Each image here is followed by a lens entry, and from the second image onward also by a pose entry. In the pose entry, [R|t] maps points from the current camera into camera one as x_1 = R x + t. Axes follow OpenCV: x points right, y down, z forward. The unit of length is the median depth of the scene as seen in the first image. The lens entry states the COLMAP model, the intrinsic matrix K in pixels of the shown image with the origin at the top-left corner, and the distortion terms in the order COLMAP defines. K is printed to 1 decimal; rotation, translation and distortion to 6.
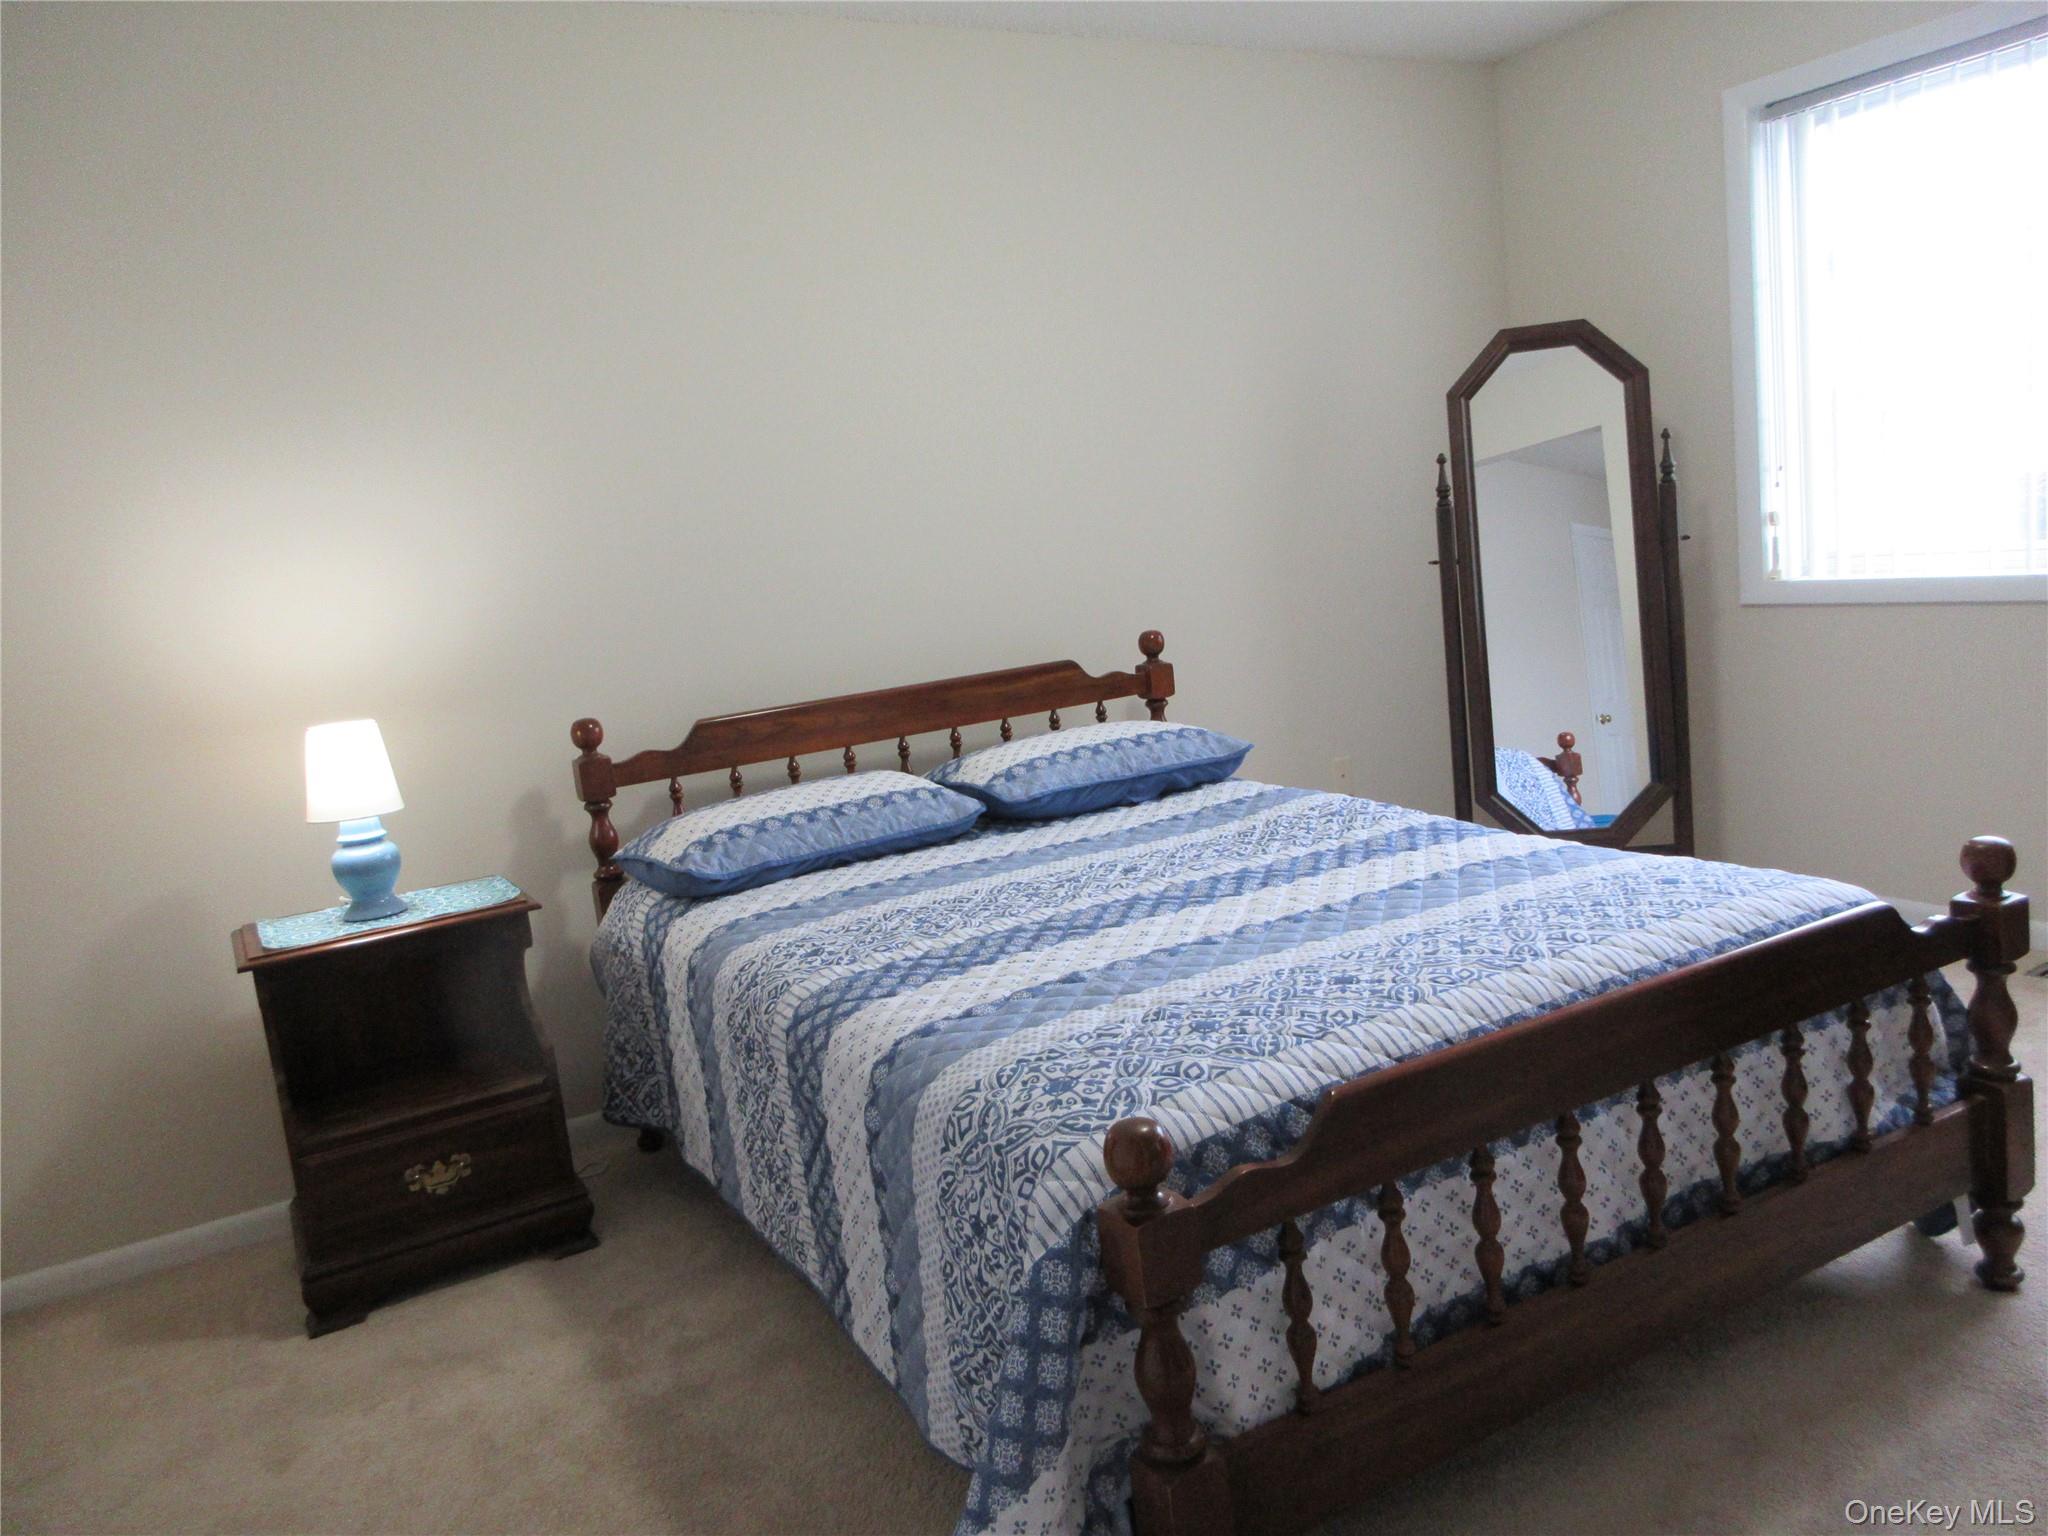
lens RADIAL K [[1525.5, 0, 1030.1], [0, 1525.5, 771.5], [0, 0, 1]] dist [-0.002908, 0.001099]
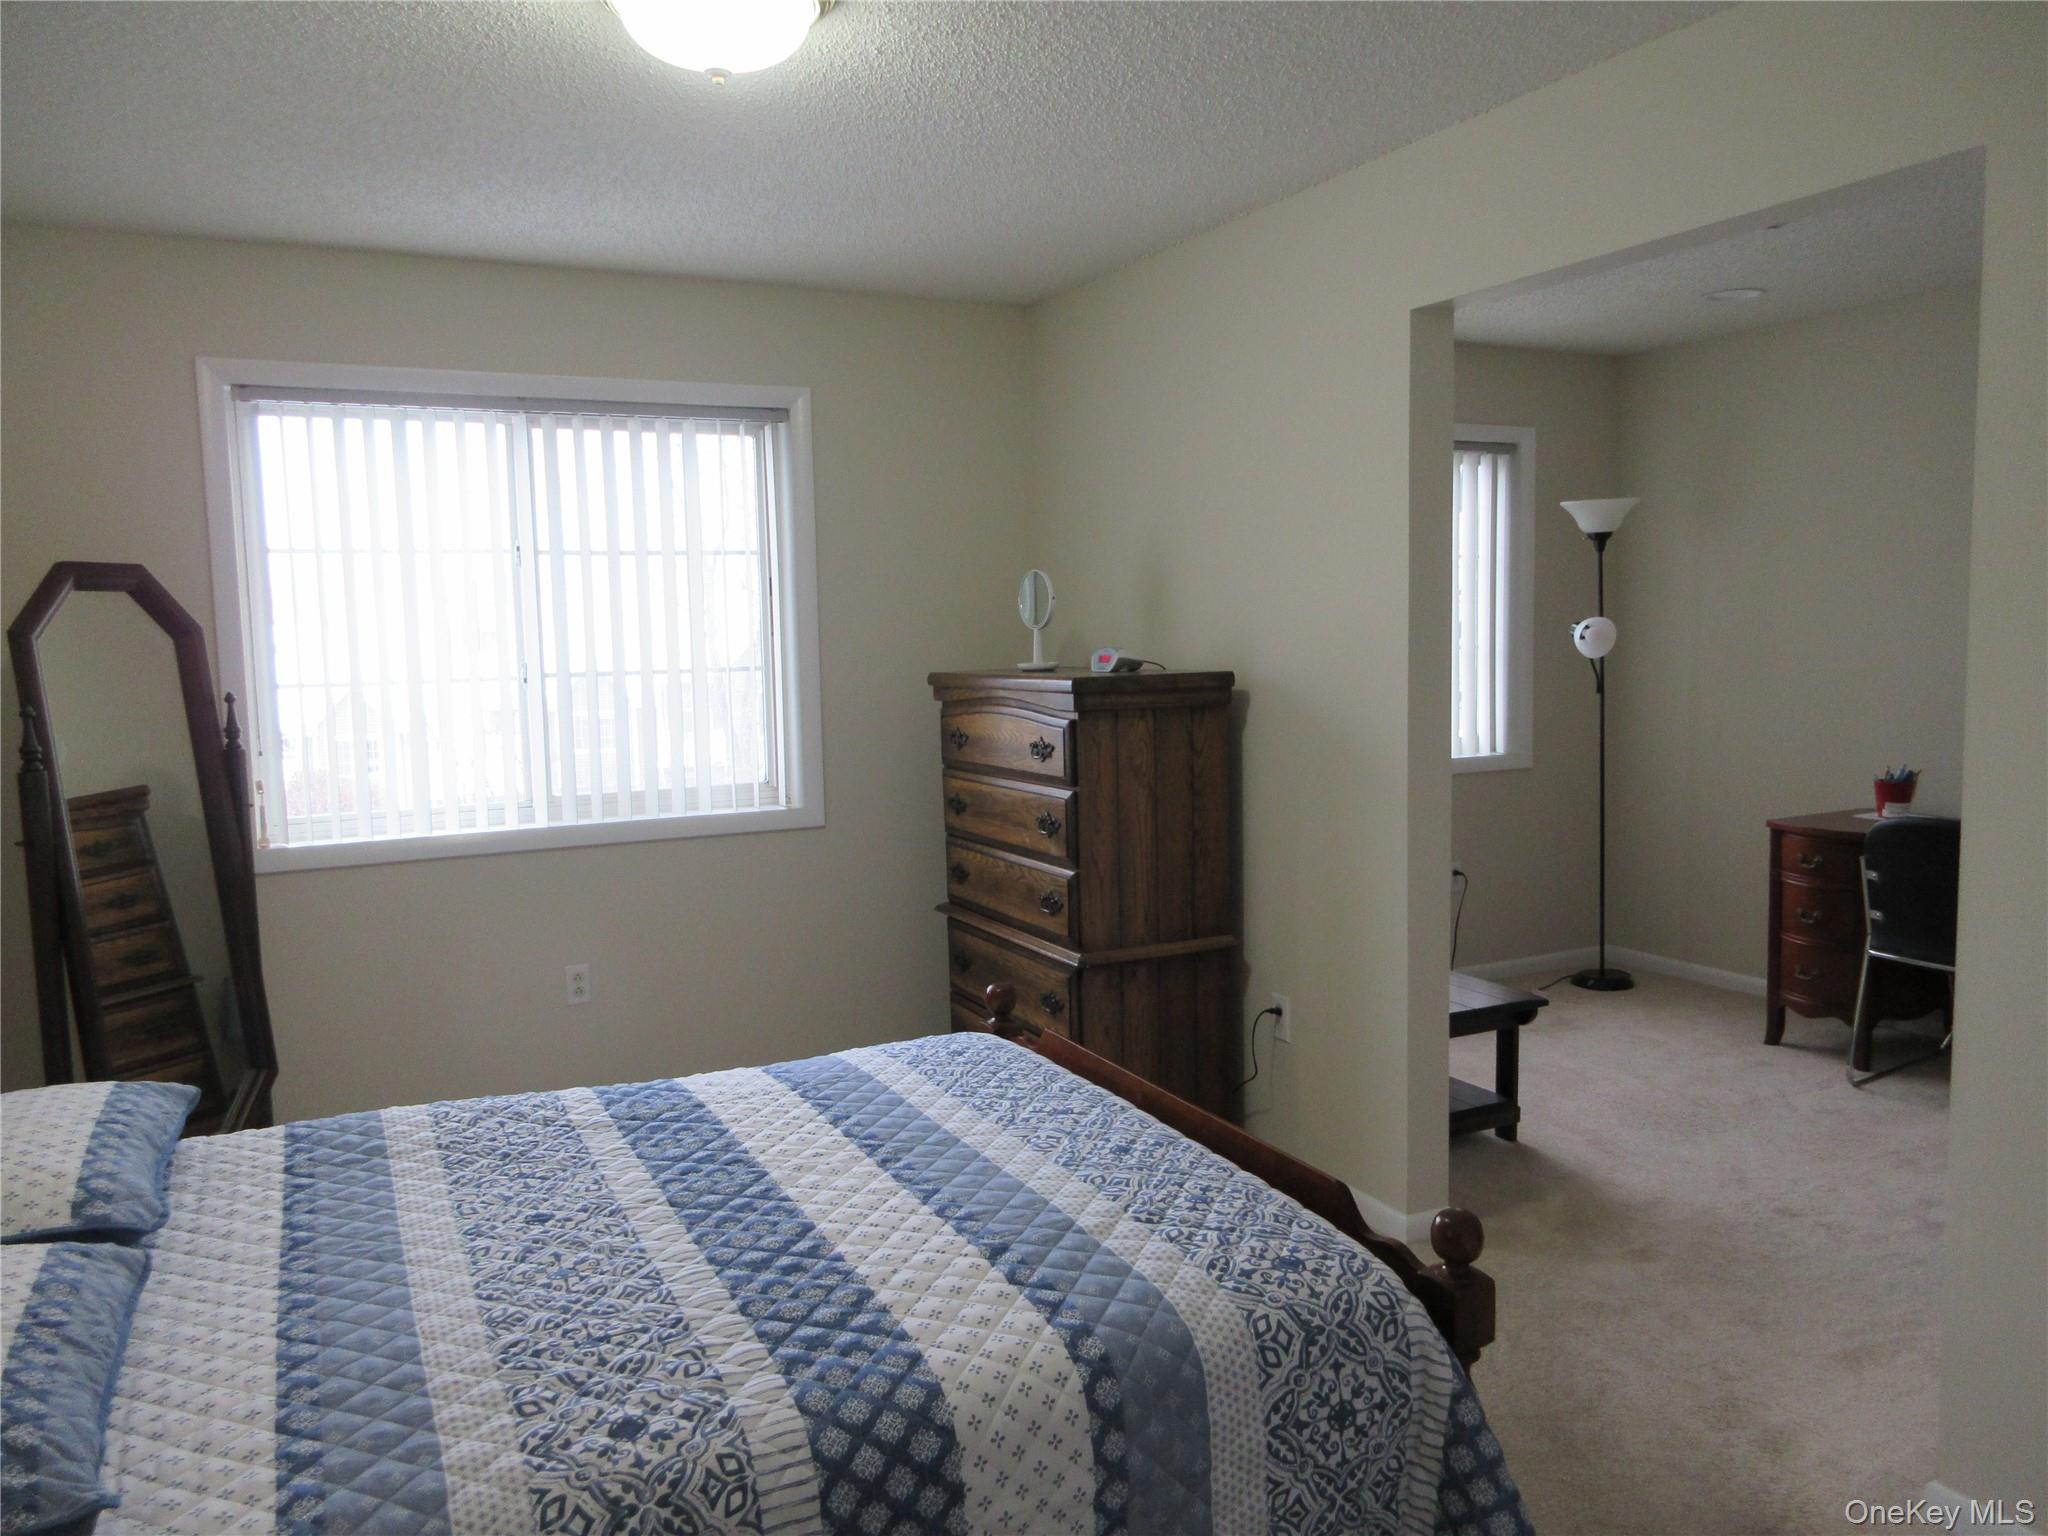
lens RADIAL K [[1525.5, 0, 1029.1], [0, 1525.5, 761.7], [0, 0, 1]] dist [-0.002908, 0.001099]
pose [[0.052226, 0.019154, 0.998452, -0.497038], [0.173167, 0.984496, -0.027944, -0.070975], [-0.983507, 0.174358, 0.048100, 0.476877]]
